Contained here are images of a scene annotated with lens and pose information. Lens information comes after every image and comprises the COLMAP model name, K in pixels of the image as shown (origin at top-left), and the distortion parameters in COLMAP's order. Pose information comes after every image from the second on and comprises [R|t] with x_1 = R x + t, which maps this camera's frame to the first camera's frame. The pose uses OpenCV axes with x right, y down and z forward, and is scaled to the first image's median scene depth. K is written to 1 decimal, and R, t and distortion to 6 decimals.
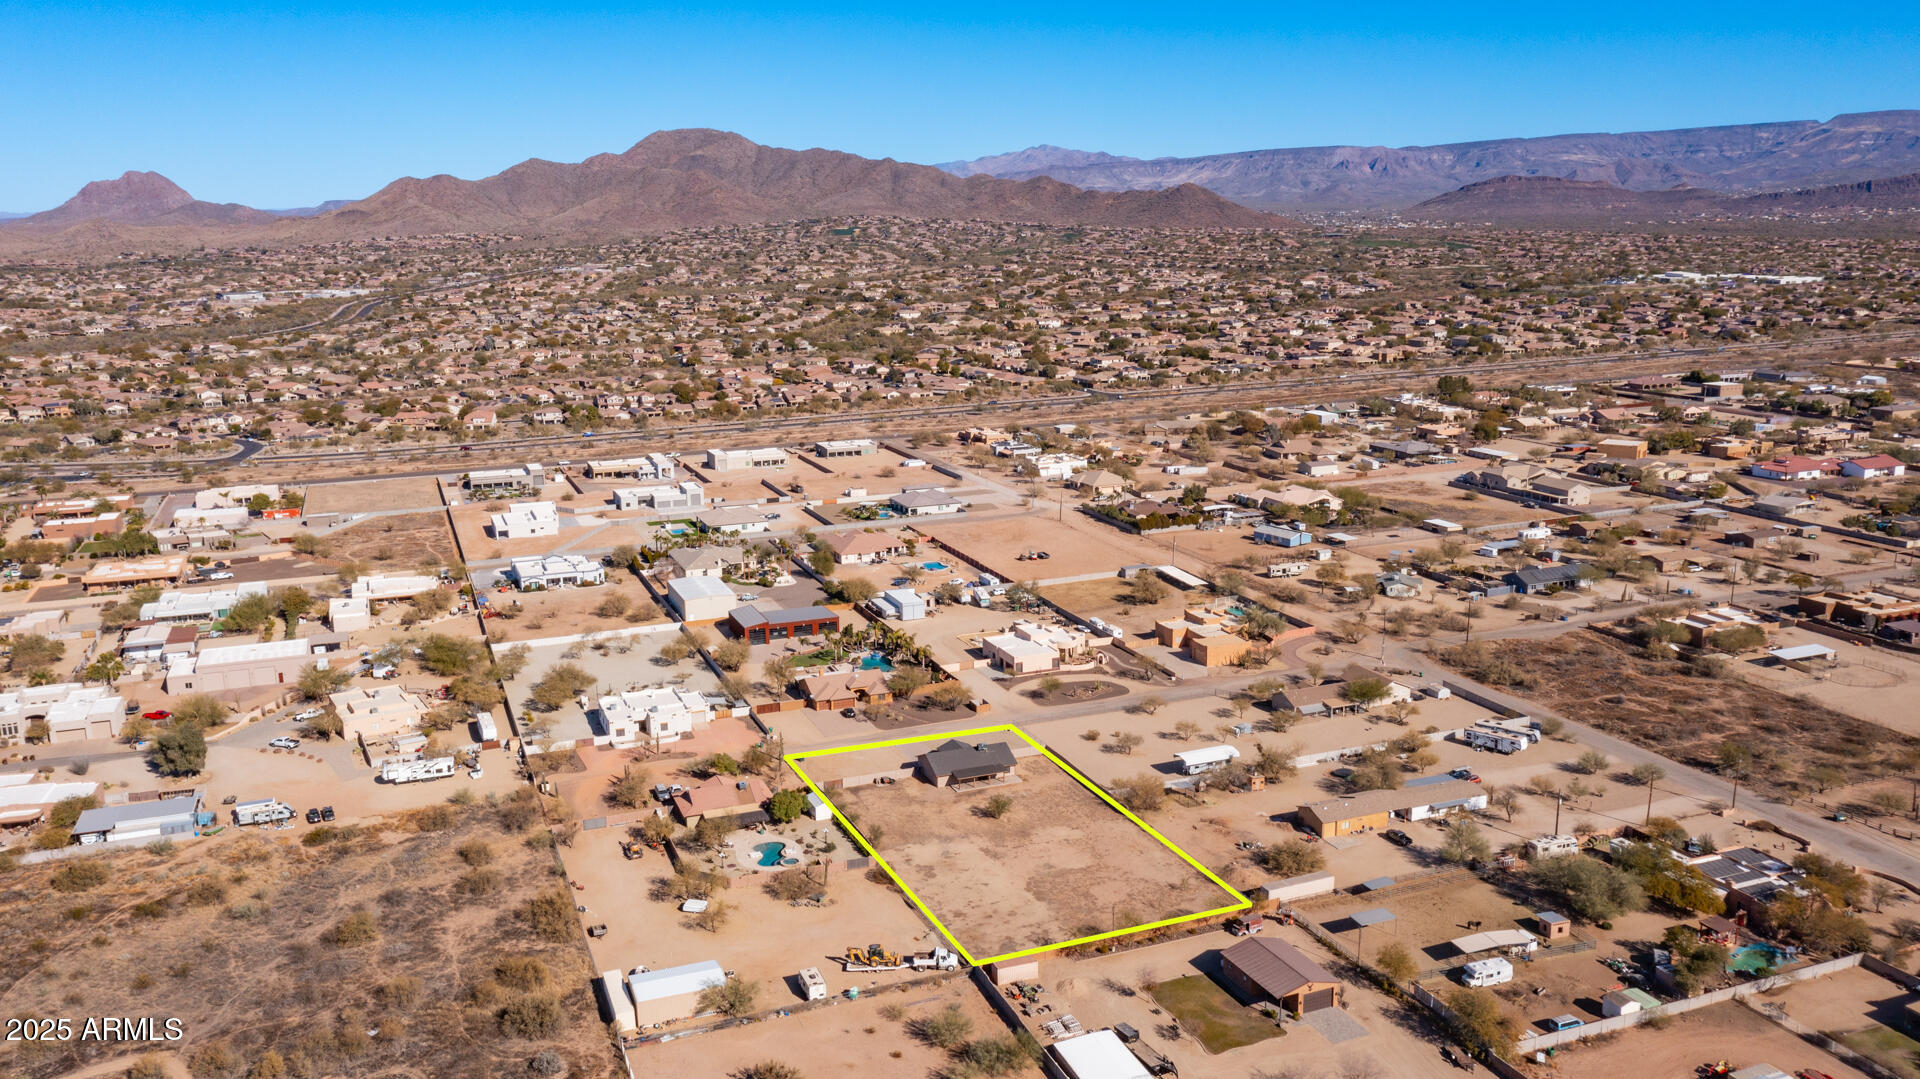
lens RADIAL K [[1509.4, 0, 960.0], [0, 1509.4, 539.5], [0, 0, 1]] dist [-0.020197, 0.061348]
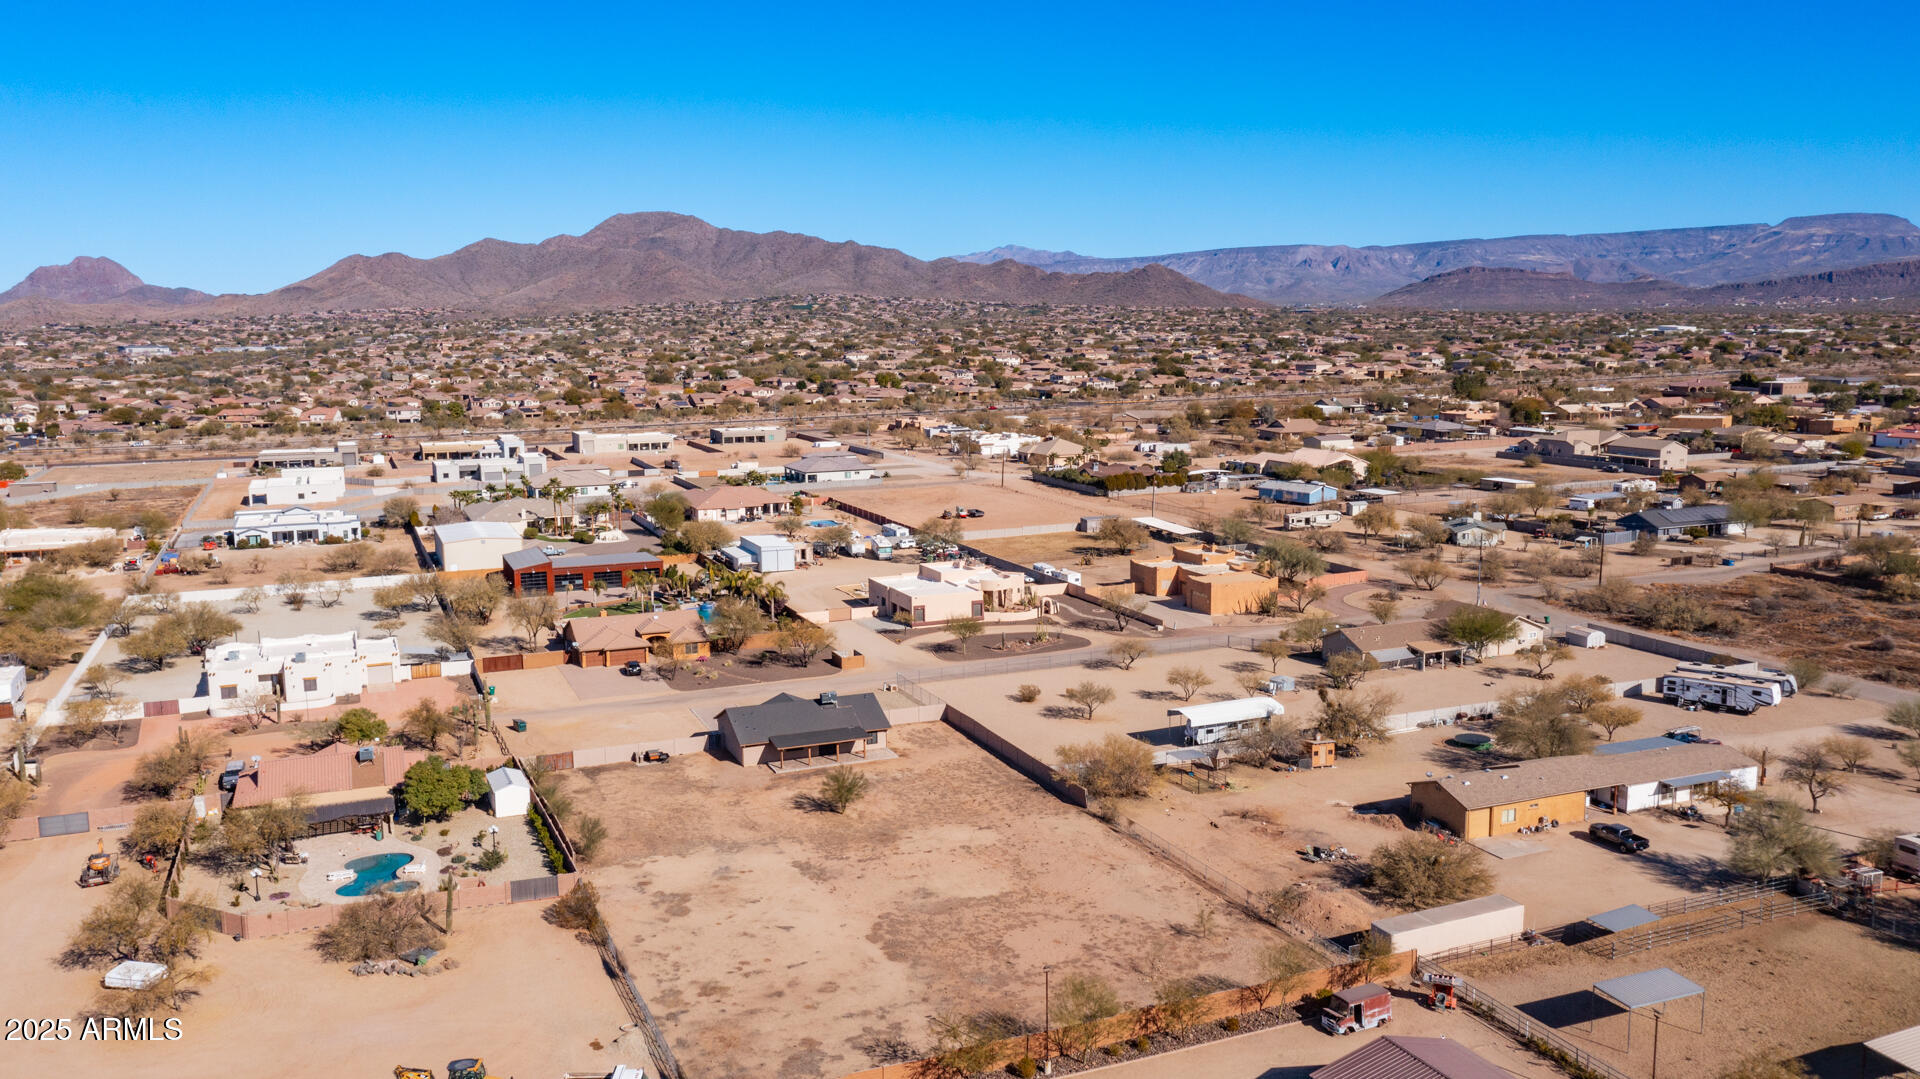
lens RADIAL K [[1509.4, 0, 960.0], [0, 1509.4, 539.5], [0, 0, 1]] dist [-0.020197, 0.061348]
pose [[0.999772, 0.001675, 0.021308, 0.034135], [-0.000270, 0.997835, -0.065763, 0.076479], [-0.021372, 0.065743, 0.997608, 0.286848]]
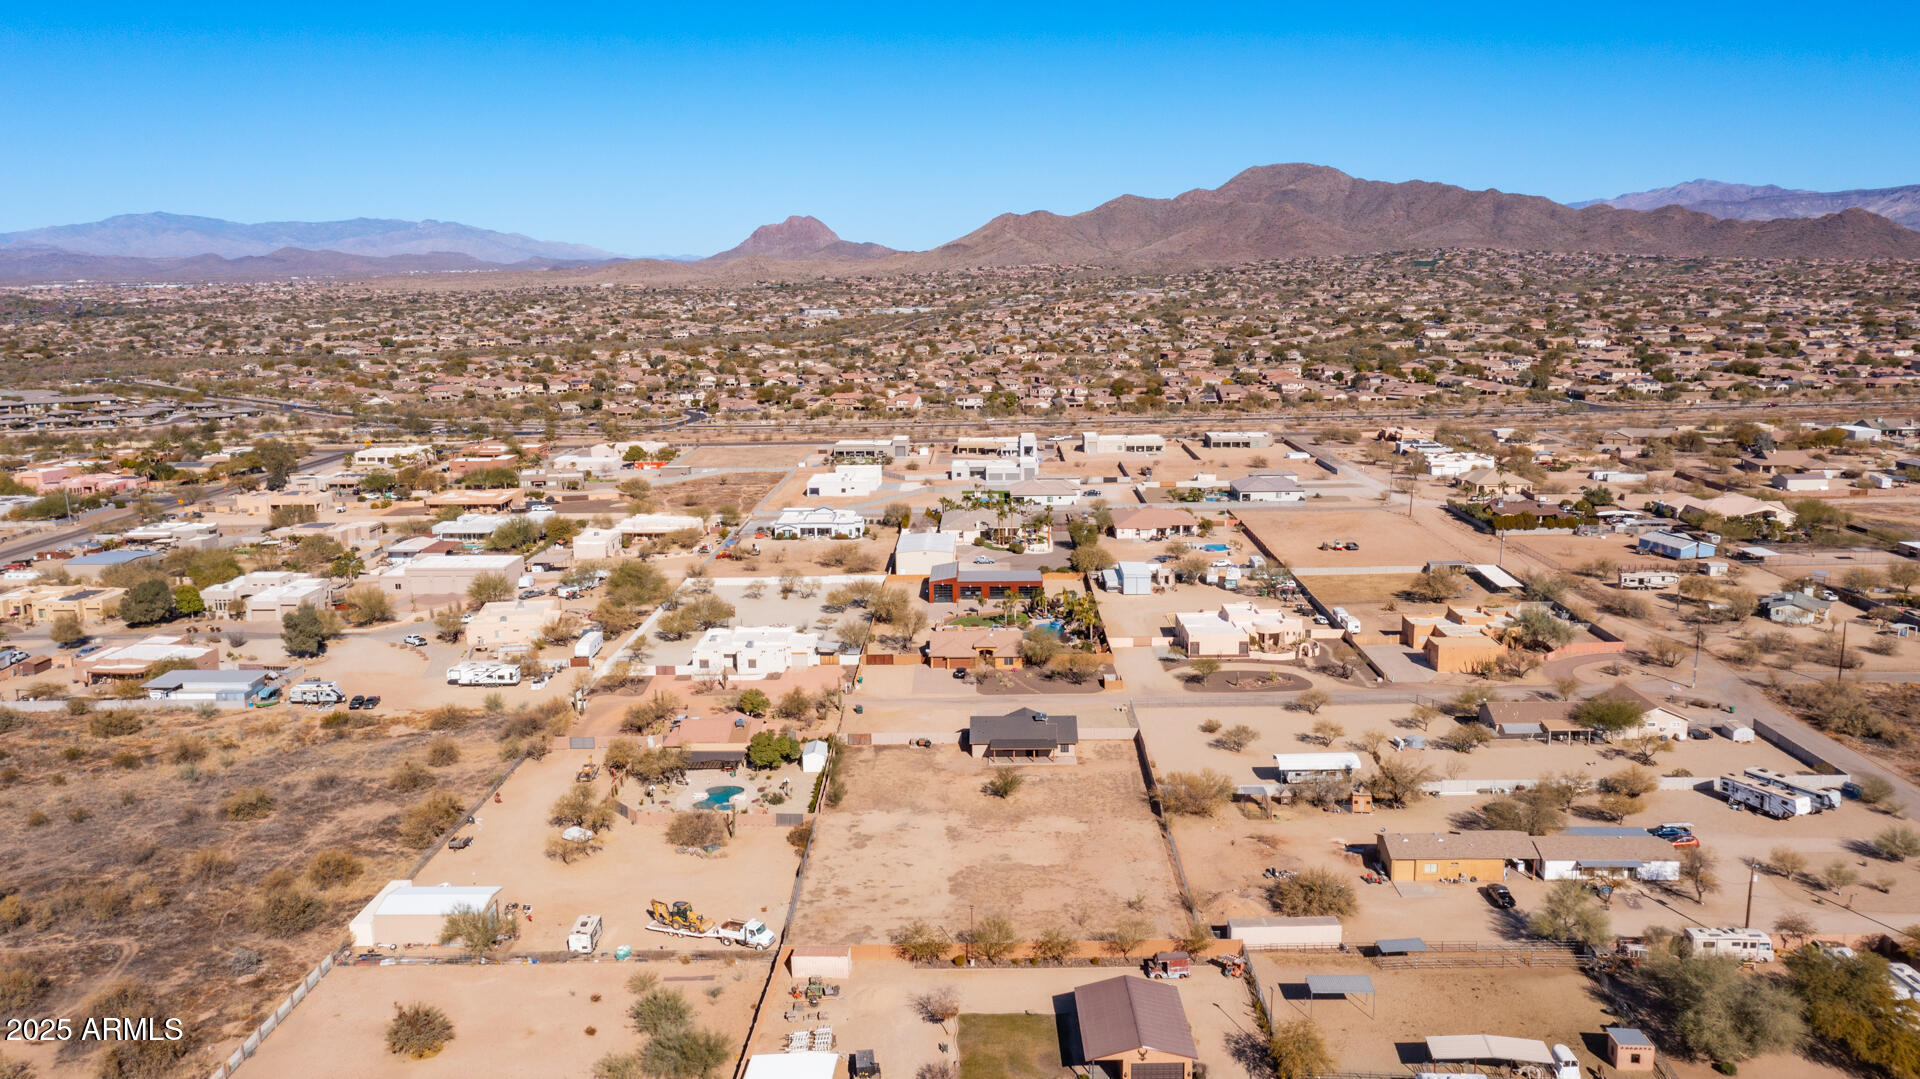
lens RADIAL K [[1509.4, 0, 960.0], [0, 1509.4, 539.5], [0, 0, 1]] dist [-0.020197, 0.061348]
pose [[0.923065, 0.070298, -0.378166, 0.182345], [-0.080933, 0.996644, -0.012280, 0.037089], [0.376033, 0.041941, 0.925656, 0.152061]]
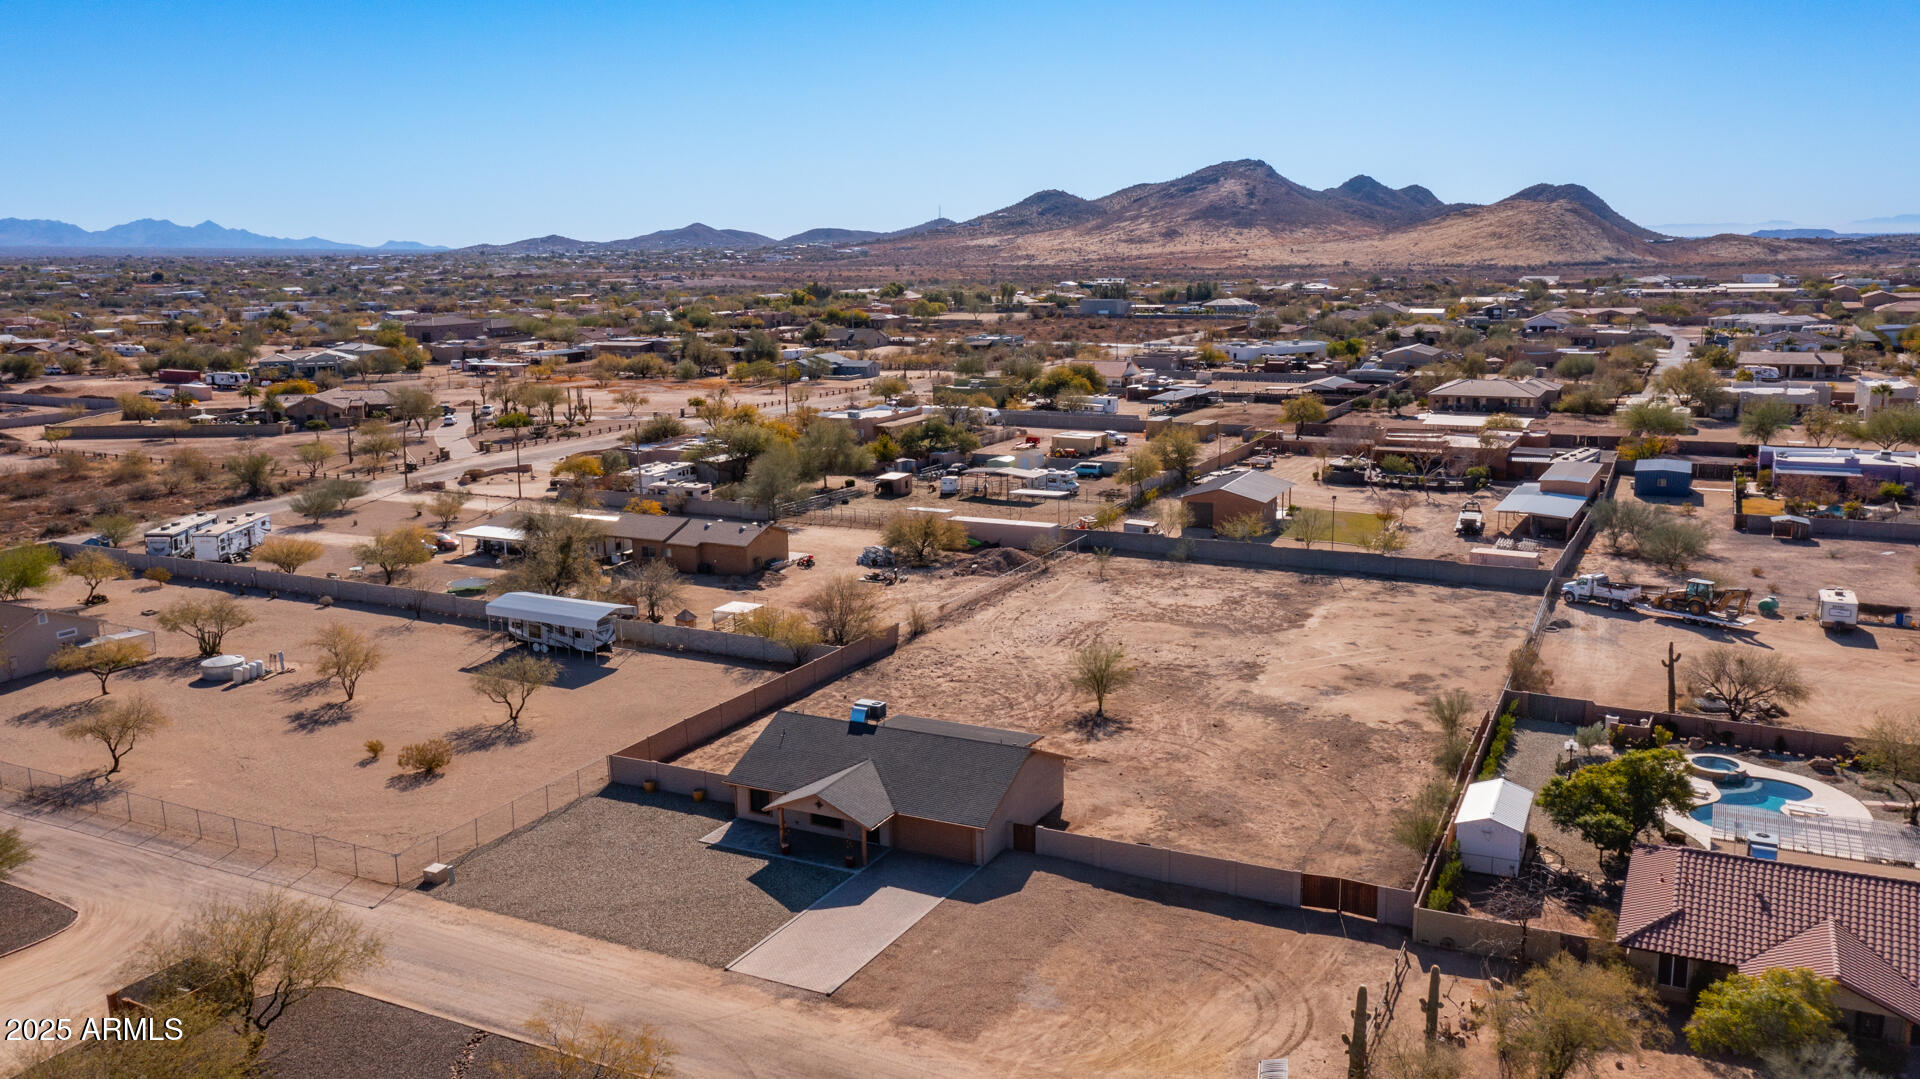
lens RADIAL K [[1509.4, 0, 960.0], [0, 1509.4, 539.5], [0, 0, 1]] dist [-0.020197, 0.061348]
pose [[-0.663549, -0.121243, 0.738243, -0.147936], [0.180939, 0.931478, 0.315610, 0.006574], [-0.725923, 0.343000, -0.596144, 0.771055]]
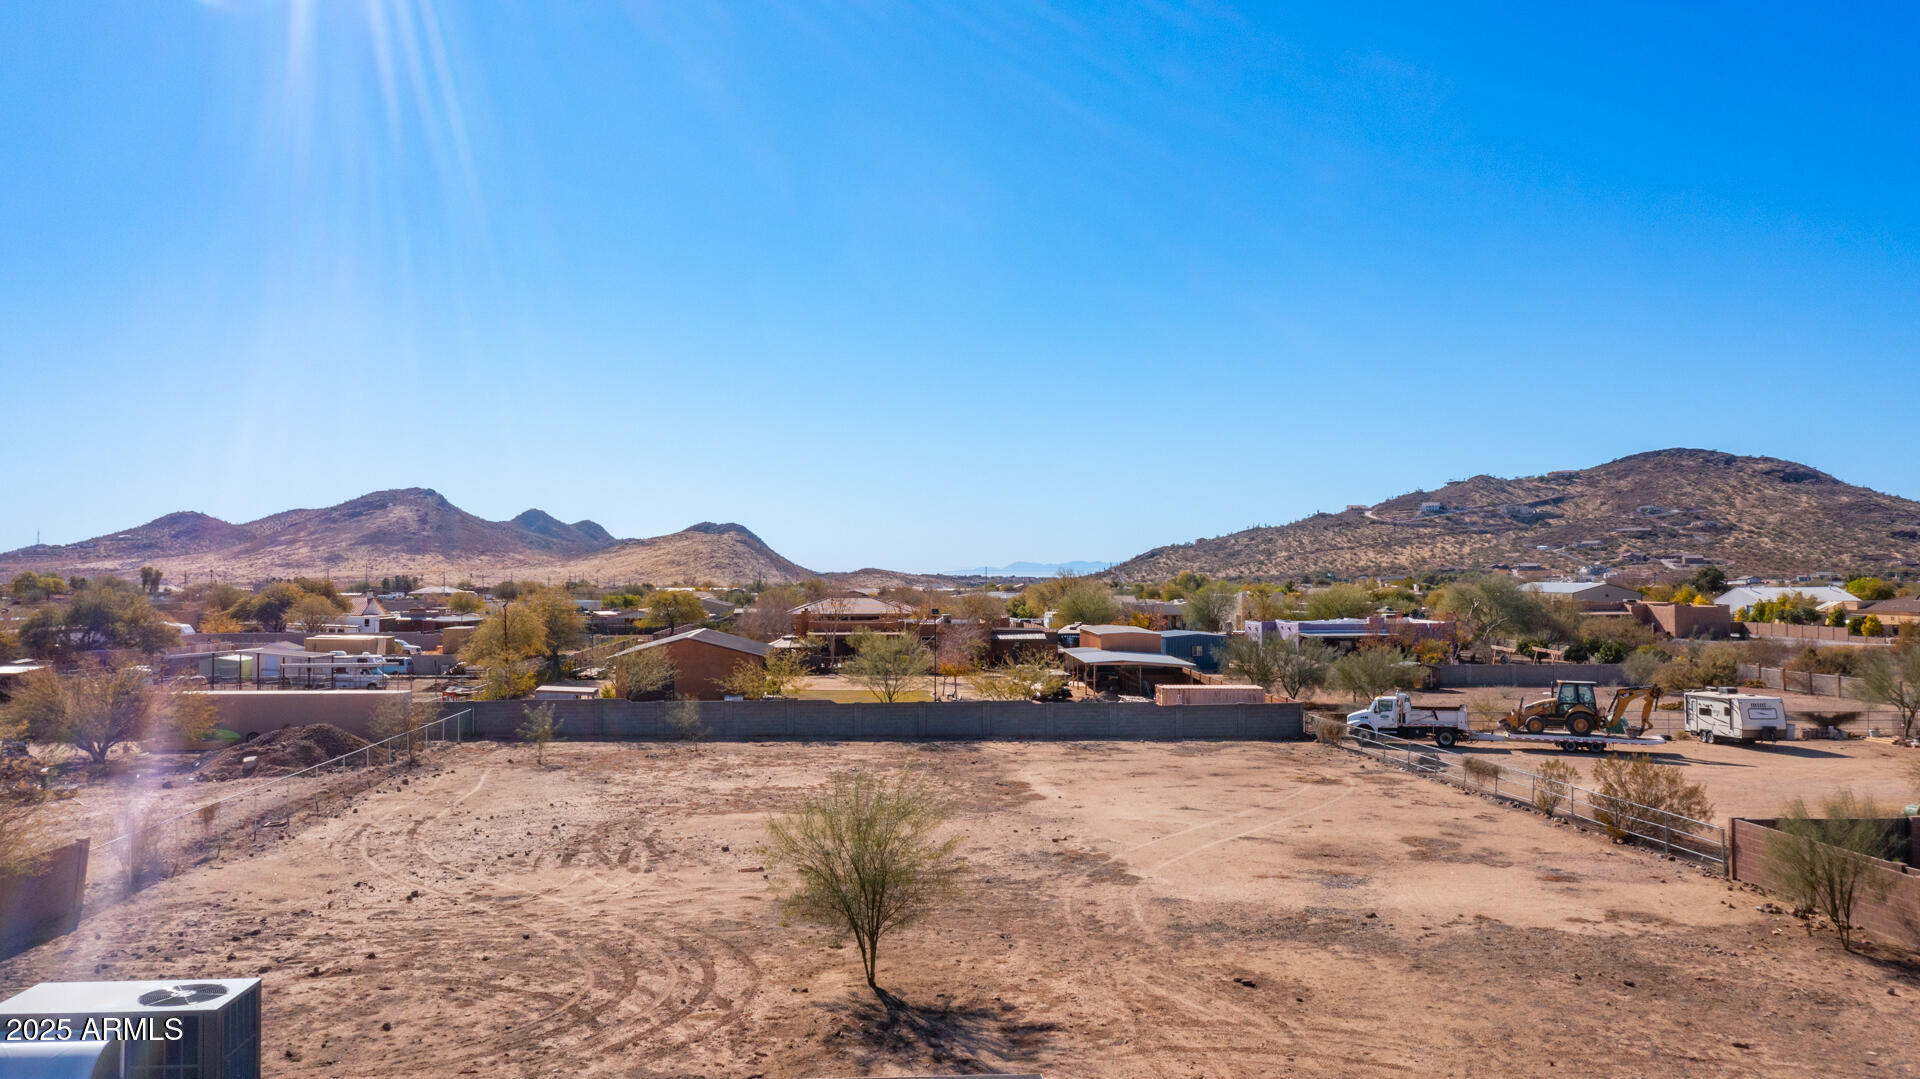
lens RADIAL K [[1509.4, 0, 960.0], [0, 1509.4, 539.5], [0, 0, 1]] dist [-0.020197, 0.061348]
pose [[-0.952647, 0.022836, 0.303219, -0.012713], [0.077956, 0.982191, 0.170948, 0.078843], [-0.293915, 0.186491, -0.937462, 0.684026]]
